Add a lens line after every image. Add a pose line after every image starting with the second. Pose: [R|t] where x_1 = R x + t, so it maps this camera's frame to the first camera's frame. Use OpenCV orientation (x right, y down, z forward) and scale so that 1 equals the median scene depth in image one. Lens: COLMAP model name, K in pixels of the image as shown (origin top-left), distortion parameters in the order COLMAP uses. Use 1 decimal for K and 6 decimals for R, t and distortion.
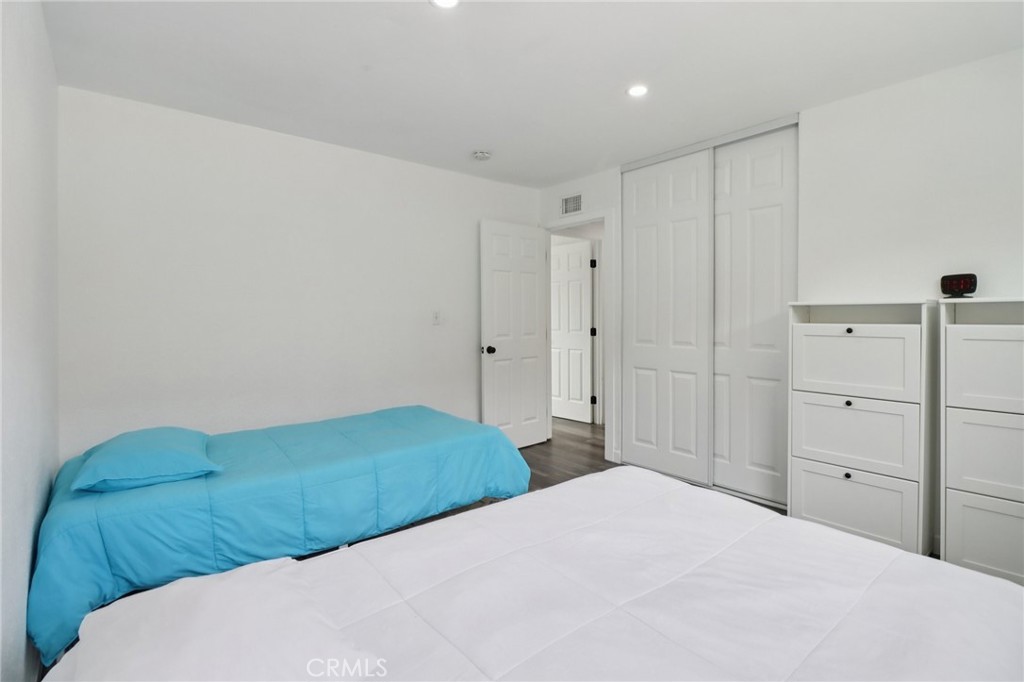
lens RADIAL K [[485.0, 0, 526.3], [0, 485.0, 320.7], [0, 0, 1]] dist [-0.001784, -0.010475]
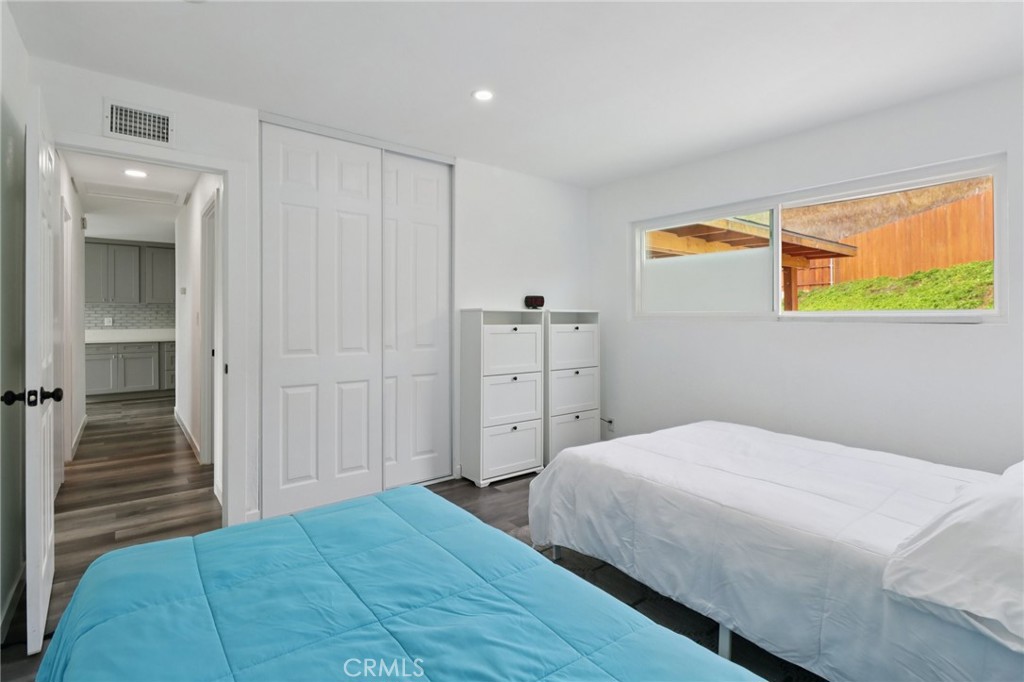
lens RADIAL K [[485.0, 0, 526.3], [0, 485.0, 320.7], [0, 0, 1]] dist [-0.001784, -0.010475]
pose [[0.019559, 0.001999, 0.999807, -0.715807], [0.011449, 0.999932, -0.002223, -0.001728], [-0.999743, 0.011490, 0.019535, 0.827045]]
